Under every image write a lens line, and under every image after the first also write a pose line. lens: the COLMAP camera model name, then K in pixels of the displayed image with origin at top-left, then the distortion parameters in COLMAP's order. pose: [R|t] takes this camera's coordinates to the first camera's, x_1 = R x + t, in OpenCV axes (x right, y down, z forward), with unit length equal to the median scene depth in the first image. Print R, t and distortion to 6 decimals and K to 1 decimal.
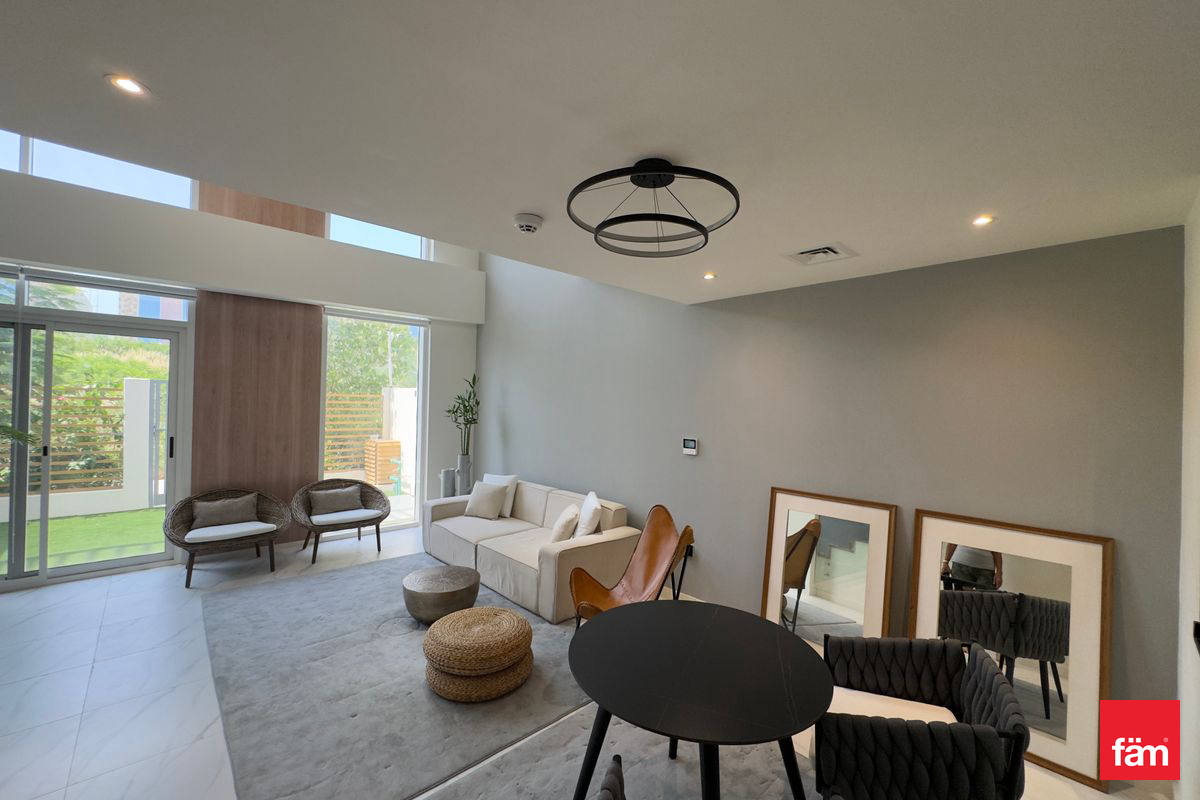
lens RADIAL K [[479.4, 0, 593.2], [0, 479.4, 401.0], [0, 0, 1]] dist [-0.001368, -0.000172]
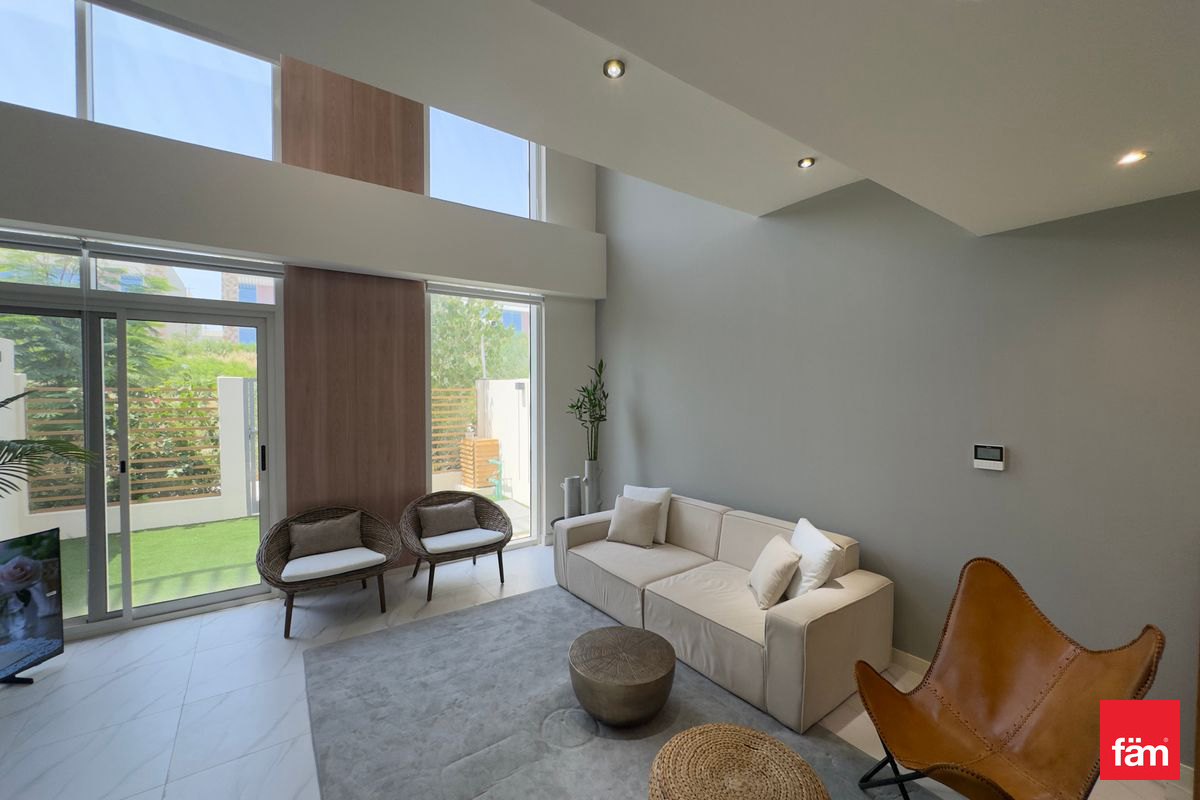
lens RADIAL K [[479.4, 0, 593.2], [0, 479.4, 401.0], [0, 0, 1]] dist [-0.001368, -0.000172]
pose [[0.991332, -0.021063, -0.129682, -0.200349], [0.024069, 0.999476, 0.021651, -0.005887], [0.129158, -0.024585, 0.991319, 0.247840]]
